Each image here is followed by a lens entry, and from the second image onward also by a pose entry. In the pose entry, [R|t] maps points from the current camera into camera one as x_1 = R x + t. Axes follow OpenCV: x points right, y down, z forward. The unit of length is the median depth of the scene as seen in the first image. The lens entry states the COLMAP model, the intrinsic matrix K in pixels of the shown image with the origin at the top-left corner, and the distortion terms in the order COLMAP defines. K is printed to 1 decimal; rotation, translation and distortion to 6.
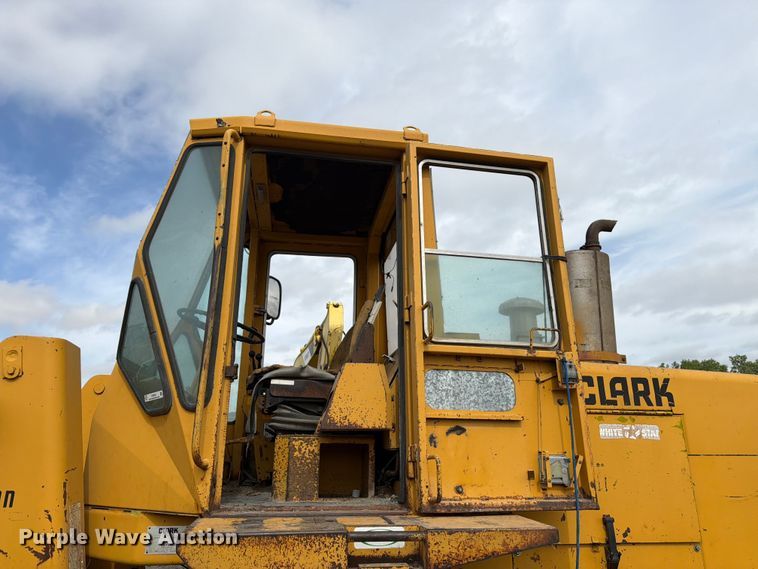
lens RADIAL K [[525.7, 0, 375.1], [0, 525.7, 289.2], [0, 0, 1]] dist [0.051817, -0.047759]
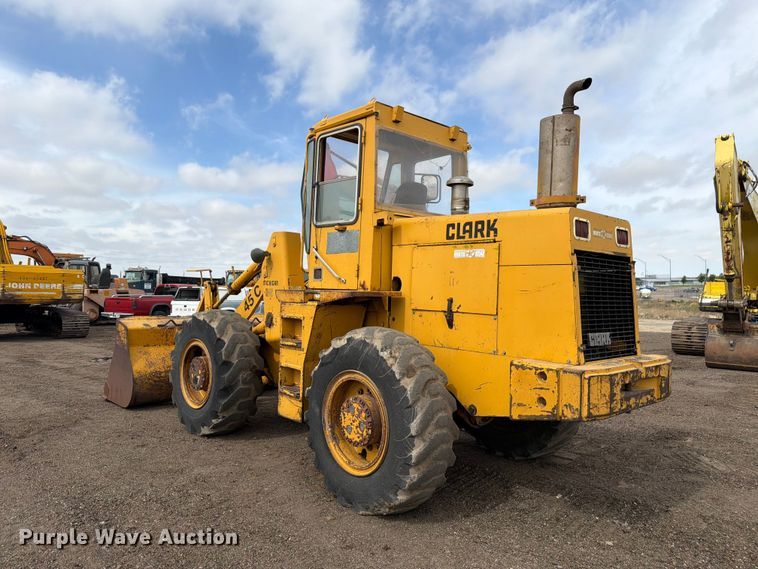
lens RADIAL K [[529.3, 0, 381.9], [0, 529.3, 289.3], [0, 0, 1]] dist [0.123428, -0.198816]
pose [[0.557773, 0.007512, -0.829959, 1.715601], [0.213500, 0.965012, 0.152217, 0.059444], [0.802064, -0.262099, 0.536654, -0.164600]]
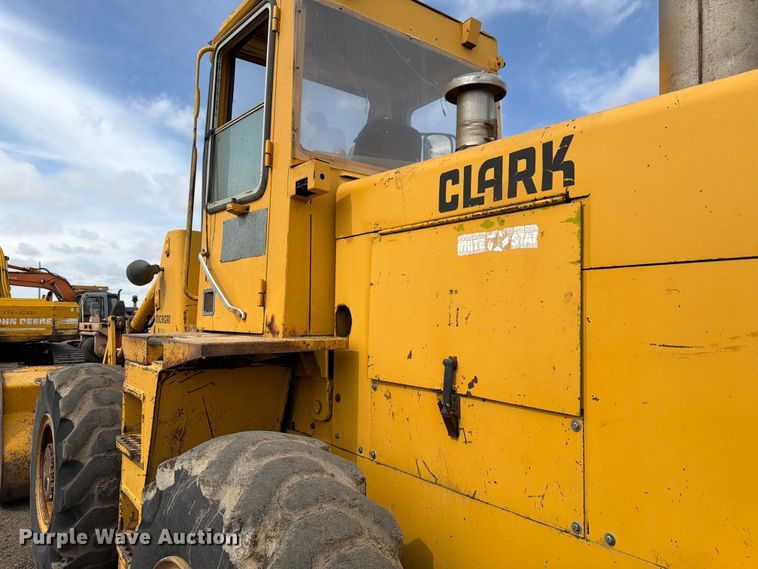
lens RADIAL K [[529.3, 0, 381.9], [0, 529.3, 289.3], [0, 0, 1]] dist [0.123428, -0.198816]
pose [[0.483415, -0.045743, -0.874195, 0.959826], [0.238357, 0.967780, 0.081167, 0.236992], [0.842316, -0.247608, 0.478743, 0.557026]]
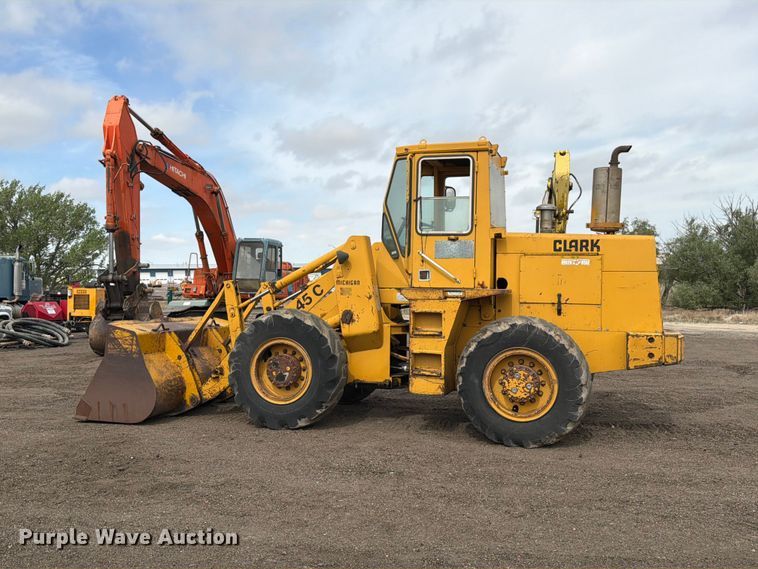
lens RADIAL K [[741.9, 0, 368.8], [0, 741.9, 283.3], [0, 0, 1]] dist [0.133663, -0.307890]
pose [[0.892917, 0.001516, -0.450219, 1.160026], [0.118907, 0.963693, 0.239073, -0.560398], [0.434236, -0.267007, 0.860318, -2.345676]]
